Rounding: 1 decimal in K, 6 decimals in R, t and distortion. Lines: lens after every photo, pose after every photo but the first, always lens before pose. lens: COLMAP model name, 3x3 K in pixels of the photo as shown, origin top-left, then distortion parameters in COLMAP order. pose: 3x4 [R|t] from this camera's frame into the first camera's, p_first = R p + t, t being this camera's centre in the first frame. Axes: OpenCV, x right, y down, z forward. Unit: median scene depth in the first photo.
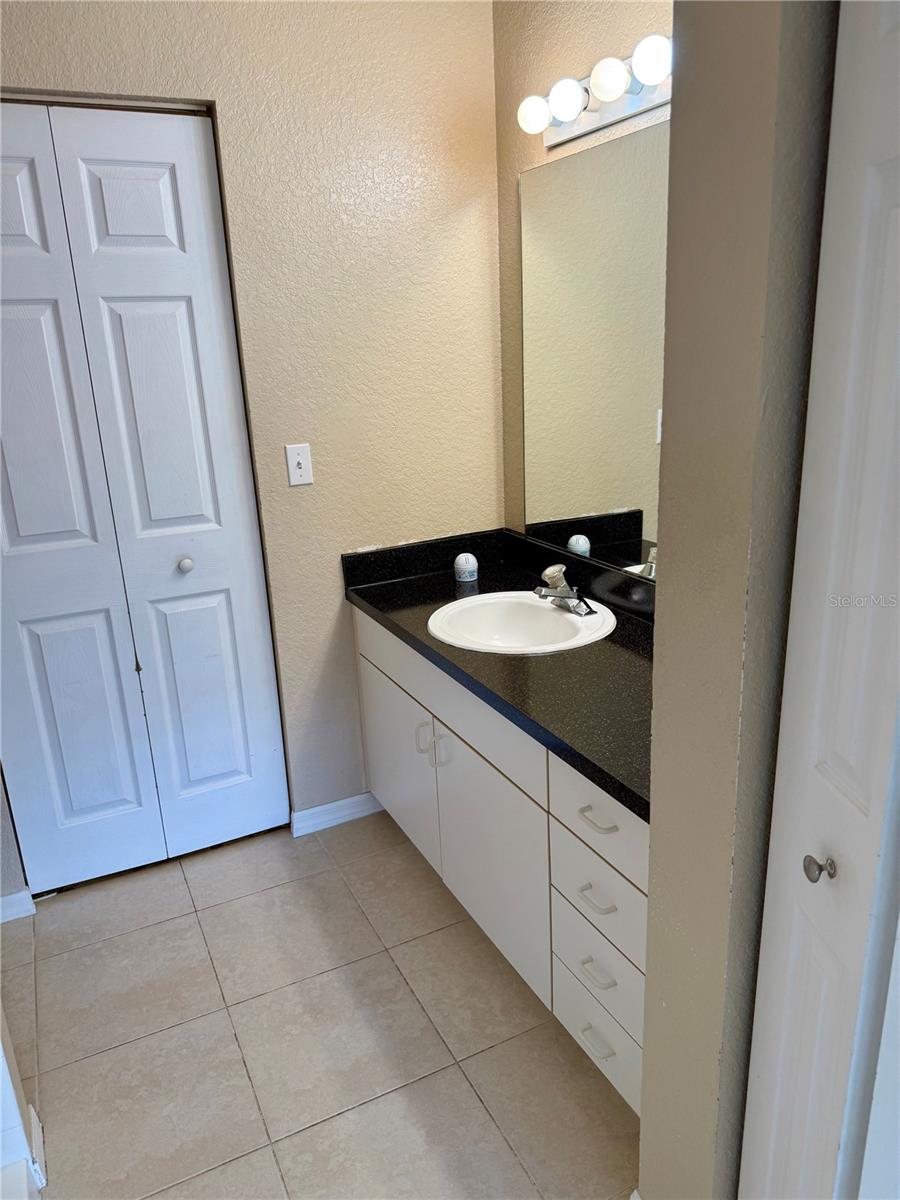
lens RADIAL K [[875.8, 0, 449.8], [0, 875.8, 606.6], [0, 0, 1]] dist [-0.000485, 0.027010]
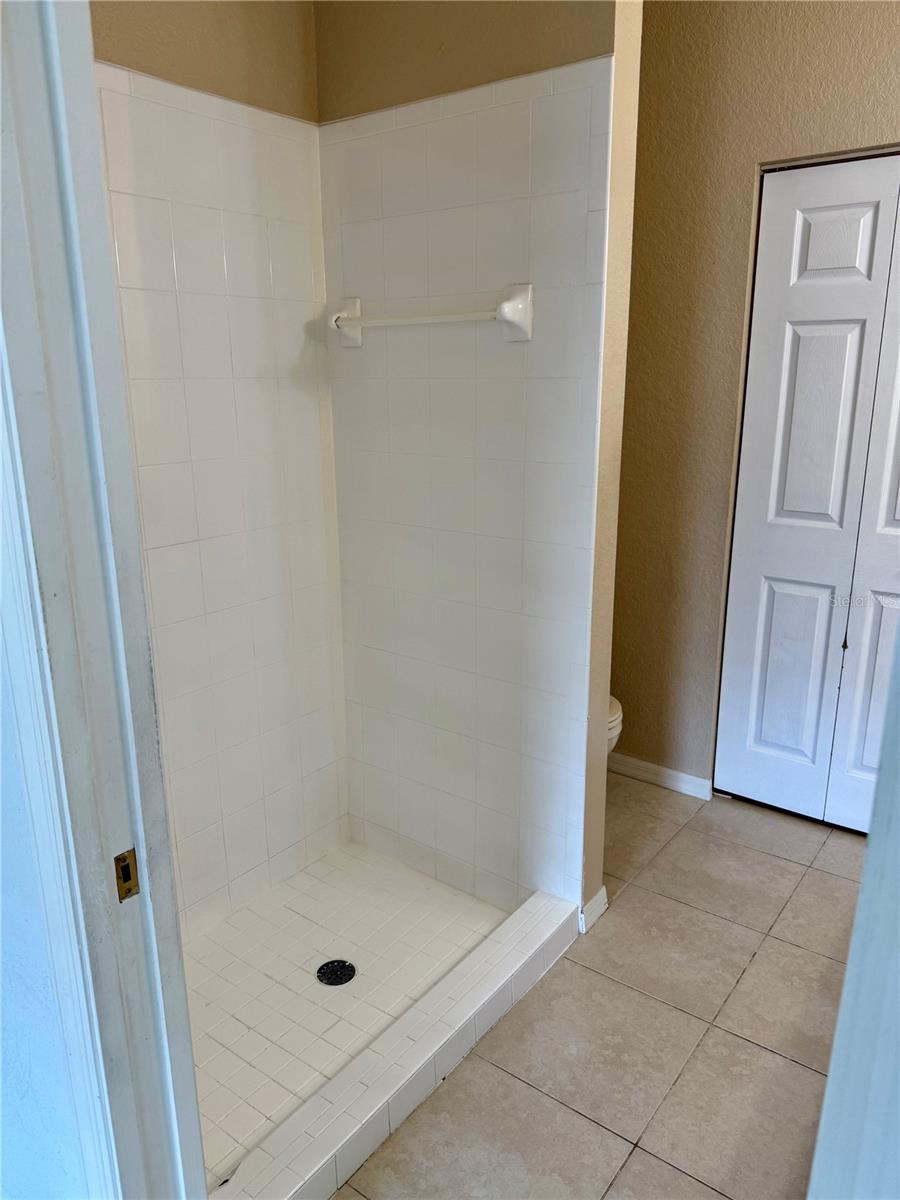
lens RADIAL K [[838.2, 0, 450.0], [0, 838.2, 600.0], [0, 0, 1]] dist [0.051999, -0.077099]
pose [[0.453226, 0.269625, -0.849640, 0.354048], [-0.281778, 0.947617, 0.150408, -0.005738], [0.845687, 0.171241, 0.505460, 0.016760]]
